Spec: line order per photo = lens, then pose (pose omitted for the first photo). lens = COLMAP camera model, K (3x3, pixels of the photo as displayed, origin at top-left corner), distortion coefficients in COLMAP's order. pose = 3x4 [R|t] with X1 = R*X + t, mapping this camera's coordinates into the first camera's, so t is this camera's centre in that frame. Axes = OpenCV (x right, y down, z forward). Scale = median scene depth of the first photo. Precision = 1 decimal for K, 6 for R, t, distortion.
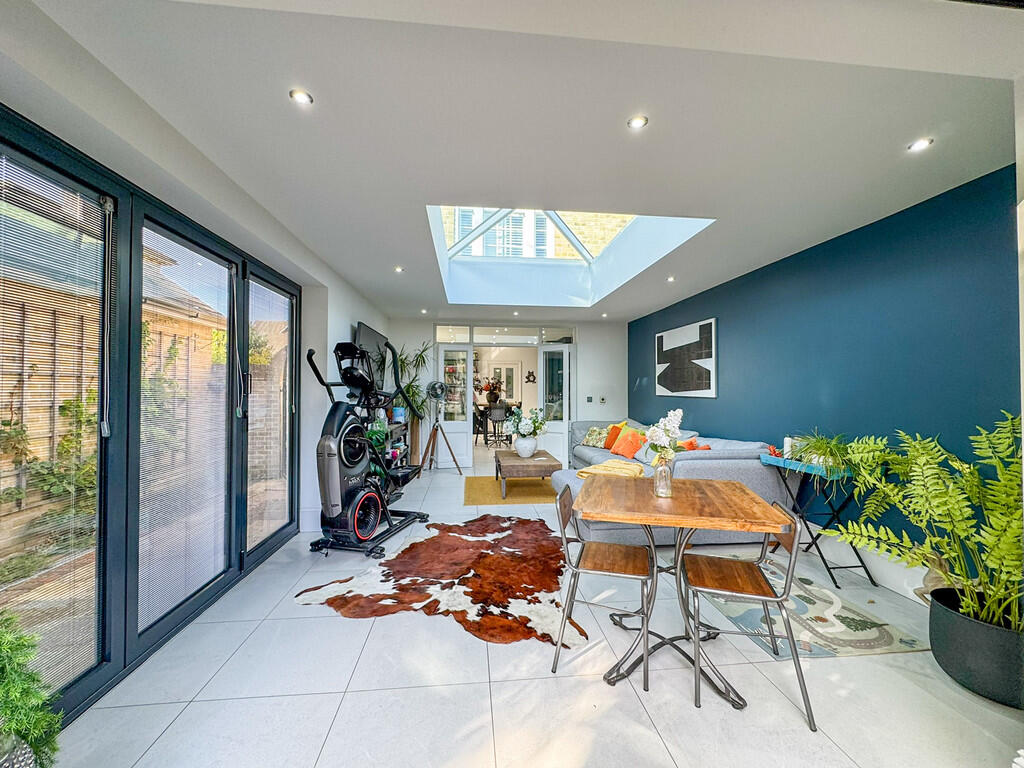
lens RADIAL K [[410.8, 0, 512.0], [0, 410.8, 386.8], [0, 0, 1]] dist [-0.002126, 0.000408]
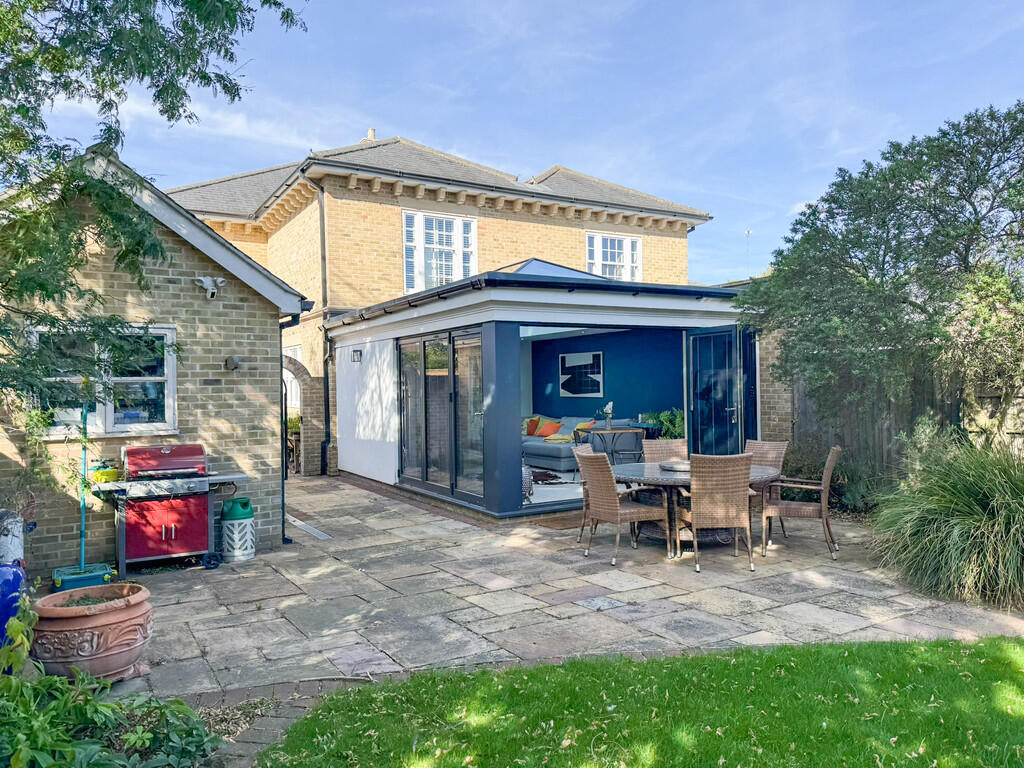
lens RADIAL K [[723.2, 0, 515.3], [0, 723.2, 385.6], [0, 0, 1]] dist [0.025021, -0.018557]
pose [[0.903169, -0.019714, 0.428832, -1.088048], [0.017676, 0.999806, 0.008734, -0.053405], [-0.428921, -0.000308, 0.903342, -1.516937]]
